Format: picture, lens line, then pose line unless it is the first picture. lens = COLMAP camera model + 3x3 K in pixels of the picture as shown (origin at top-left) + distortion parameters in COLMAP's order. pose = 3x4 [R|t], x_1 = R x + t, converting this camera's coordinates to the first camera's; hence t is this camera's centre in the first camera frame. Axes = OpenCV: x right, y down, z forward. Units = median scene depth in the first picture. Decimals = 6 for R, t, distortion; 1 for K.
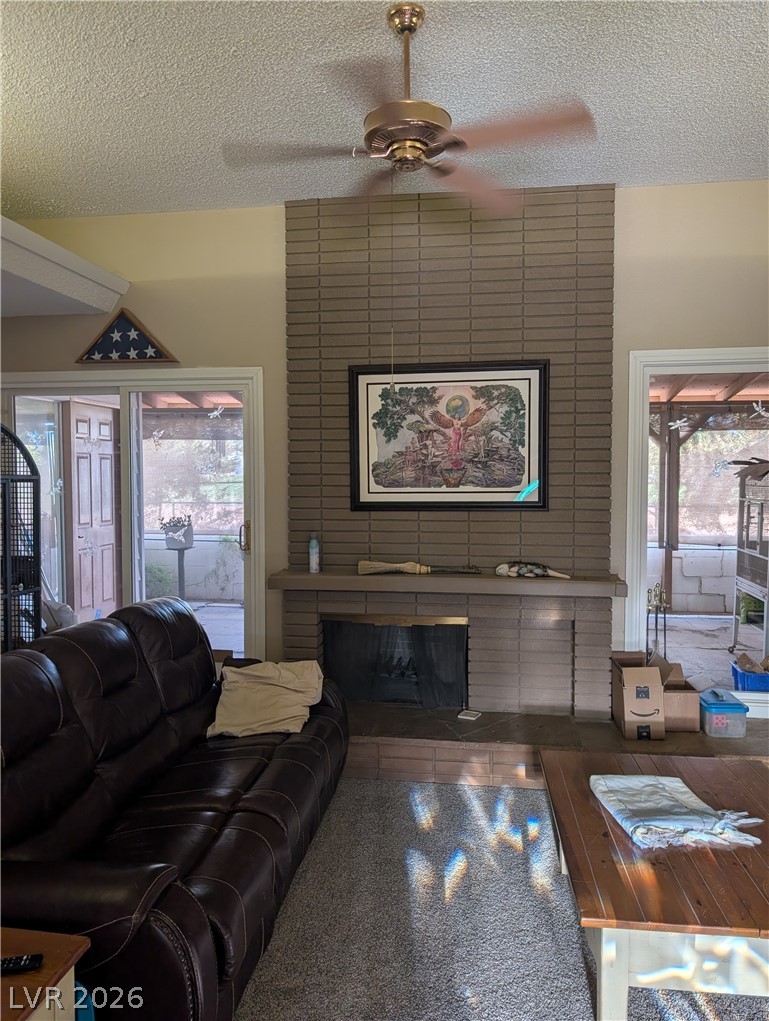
lens RADIAL K [[735.3, 0, 385.7], [0, 735.3, 507.5], [0, 0, 1]] dist [0.050558, -0.027401]
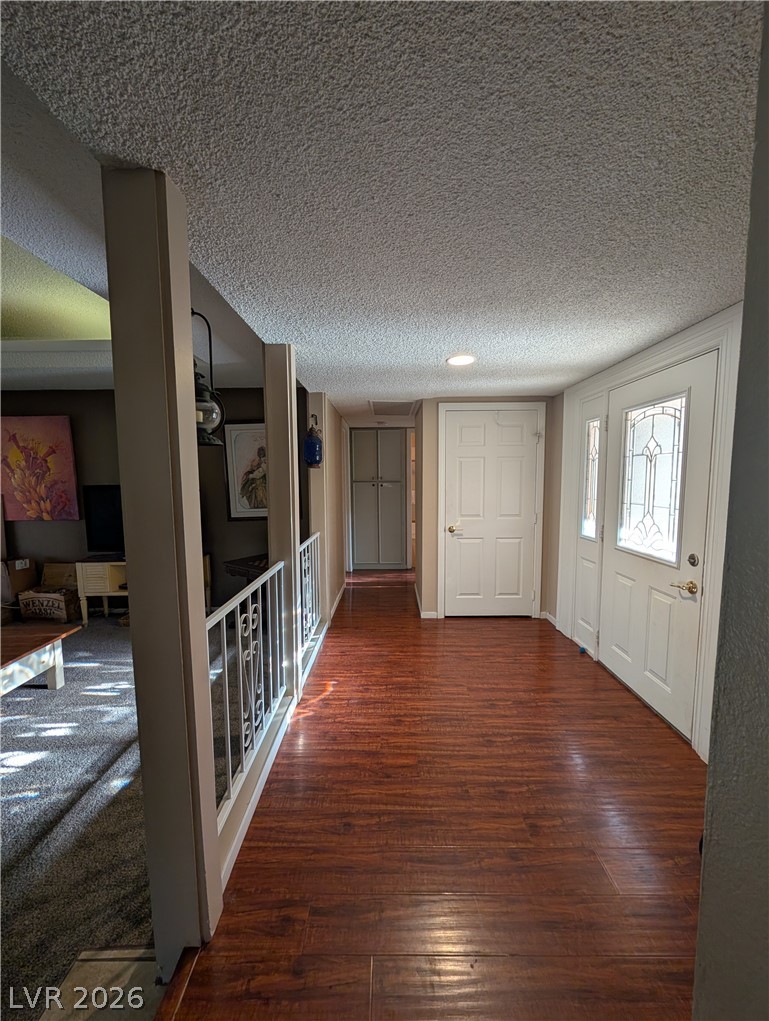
lens RADIAL K [[386.1, 0, 383.5], [0, 386.1, 512.8], [0, 0, 1]] dist [0.001261, -0.000814]
pose [[-0.134370, -0.086043, 0.987188, -0.437111], [0.057343, 0.993878, 0.094432, 0.012799], [-0.989271, 0.069297, -0.128614, -0.035906]]
